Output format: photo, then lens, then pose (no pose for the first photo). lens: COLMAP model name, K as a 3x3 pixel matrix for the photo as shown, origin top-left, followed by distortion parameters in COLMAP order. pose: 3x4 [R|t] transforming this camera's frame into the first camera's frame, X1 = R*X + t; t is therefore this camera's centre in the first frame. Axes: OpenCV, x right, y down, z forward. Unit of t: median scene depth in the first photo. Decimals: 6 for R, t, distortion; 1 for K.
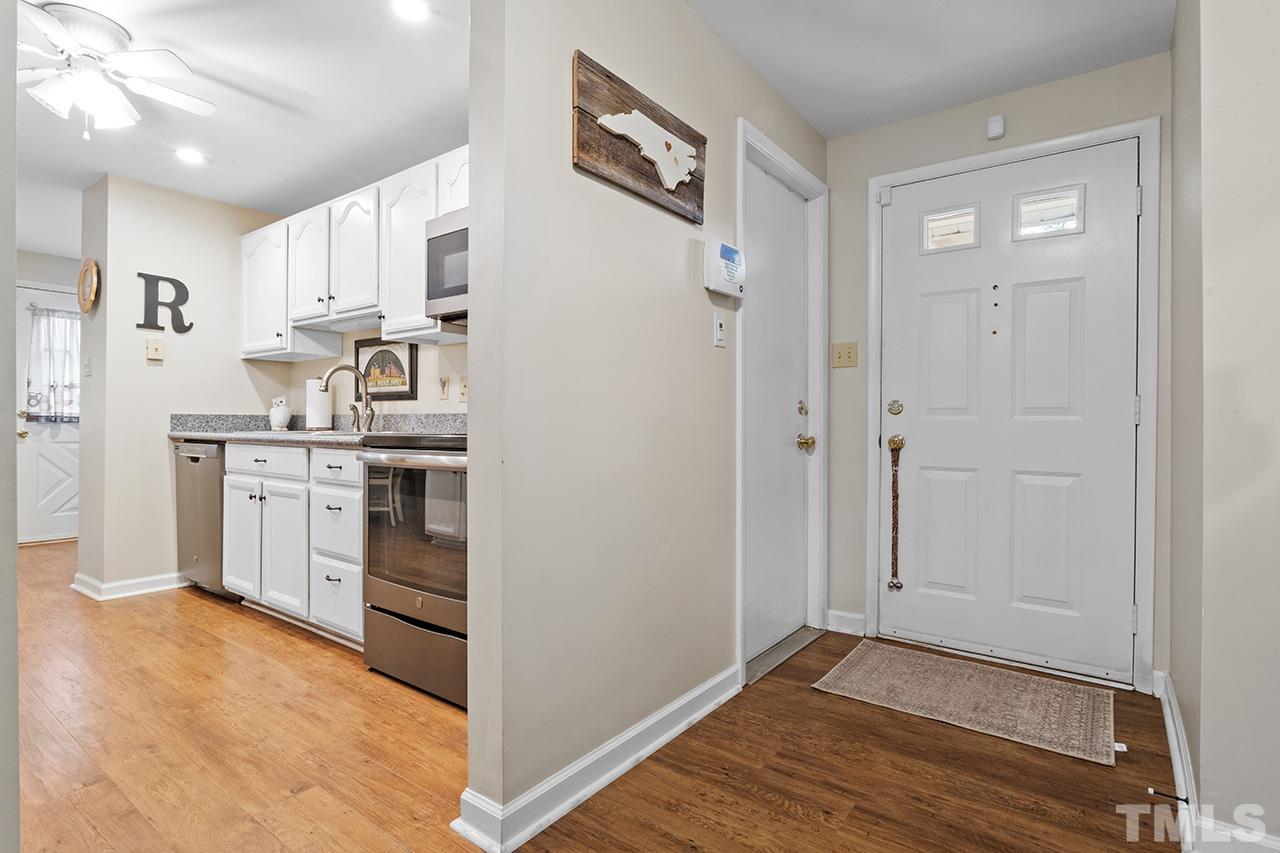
lens RADIAL K [[642.9, 0, 639.8], [0, 642.9, 425.2], [0, 0, 1]] dist [0.000143, 0.000570]
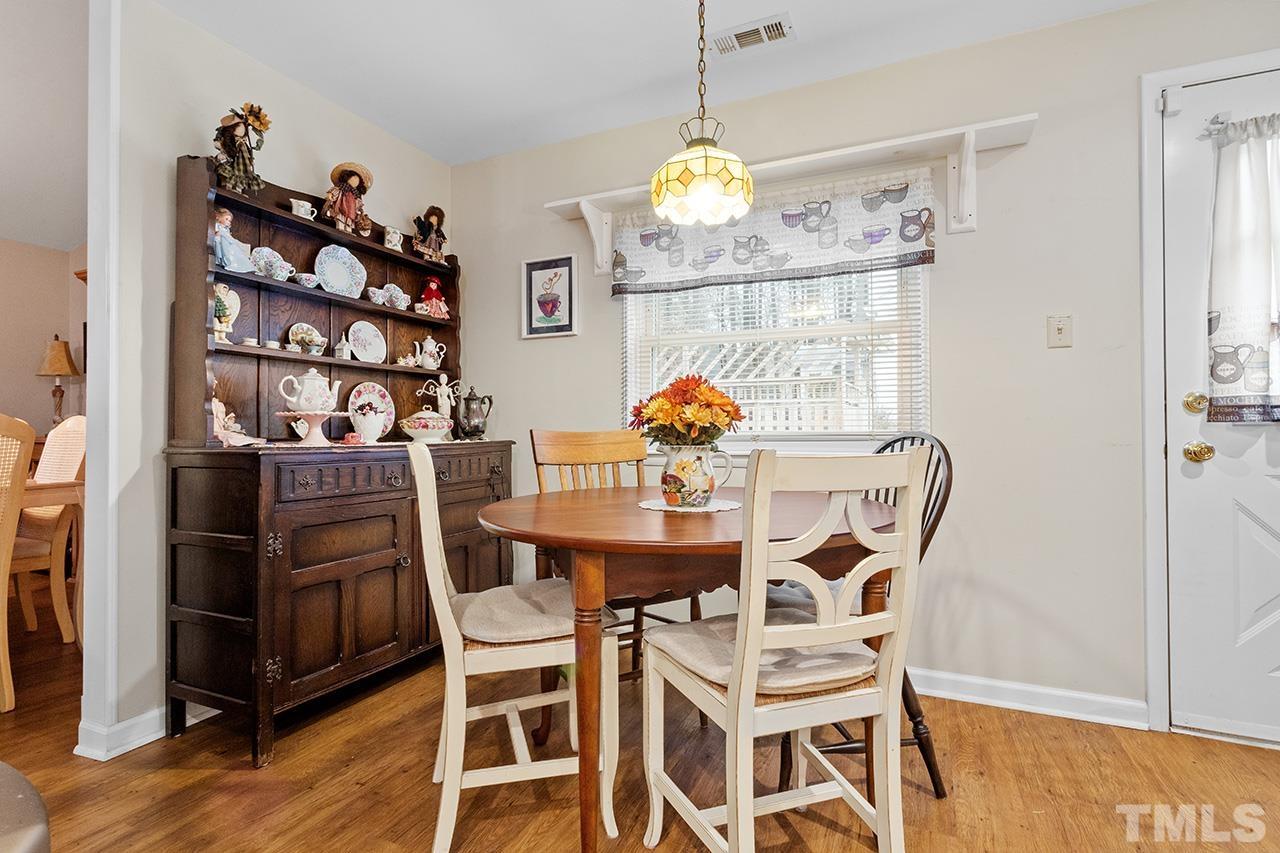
lens RADIAL K [[613.1, 0, 646.6], [0, 613.1, 419.9], [0, 0, 1]] dist [-0.000094, 0.000196]
pose [[0.232703, -0.016772, -0.972403, -0.992777], [0.001733, 0.999857, -0.016830, -0.000898], [0.972546, 0.002231, 0.232698, 0.861206]]
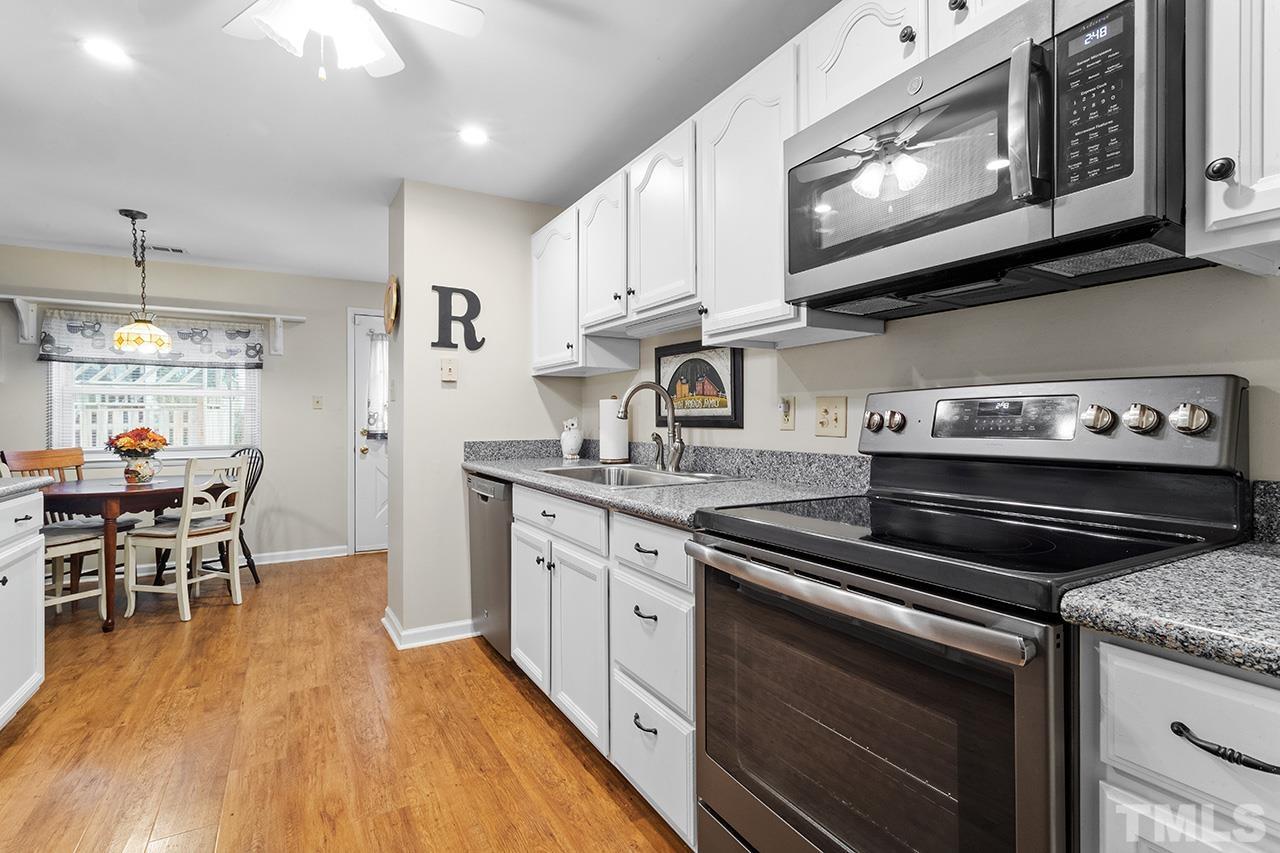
lens RADIAL K [[613.1, 0, 638.8], [0, 613.1, 418.7], [0, 0, 1]] dist [-0.000094, 0.000196]
pose [[0.919912, -0.008189, -0.392040, -0.187202], [0.007088, 0.999966, -0.004255, -0.047279], [0.392061, 0.001136, 0.919938, 0.338514]]
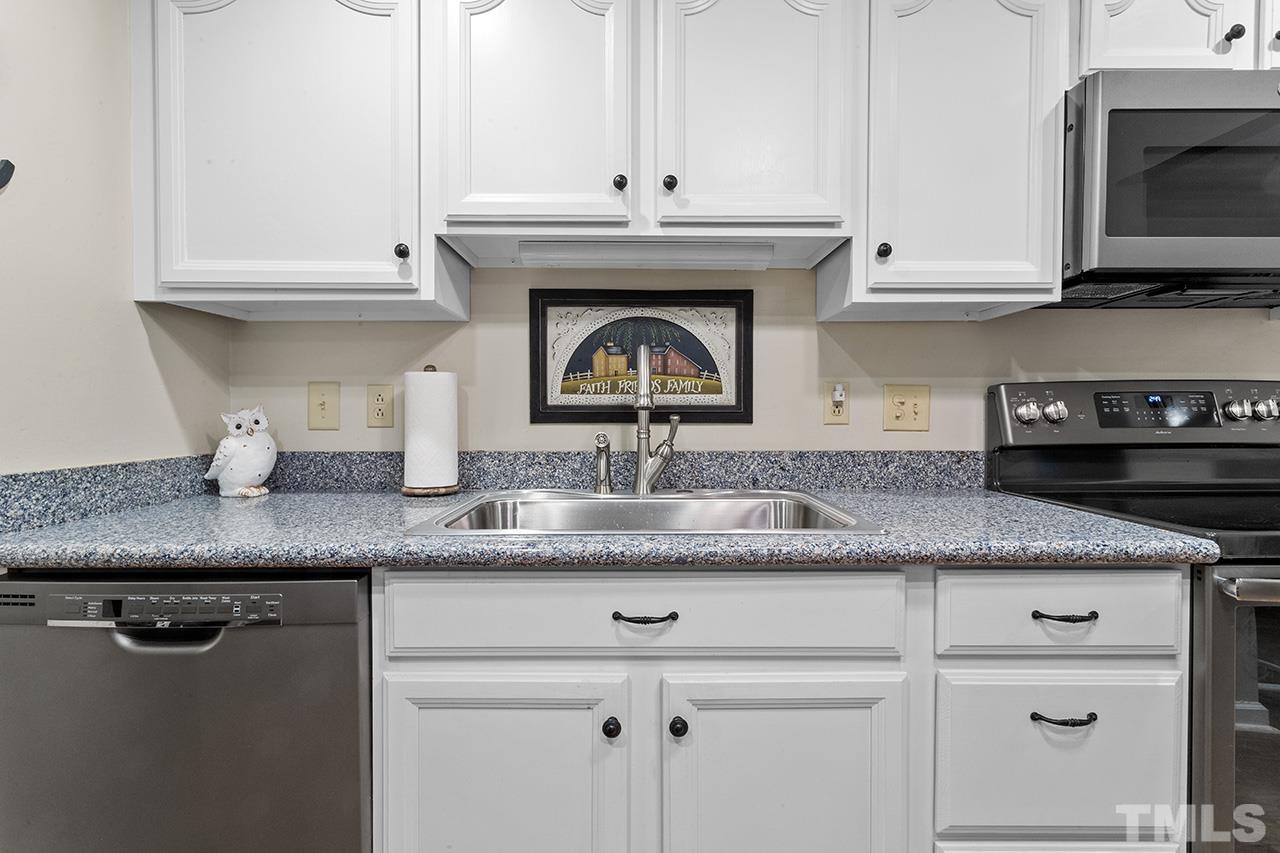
lens RADIAL K [[613.1, 0, 633.1], [0, 613.1, 419.7], [0, 0, 1]] dist [-0.000094, 0.000196]
pose [[0.795403, -0.011540, 0.605970, -0.706079], [0.005051, 0.999910, 0.012413, -0.048071], [-0.606059, -0.006813, 0.795390, 0.663248]]
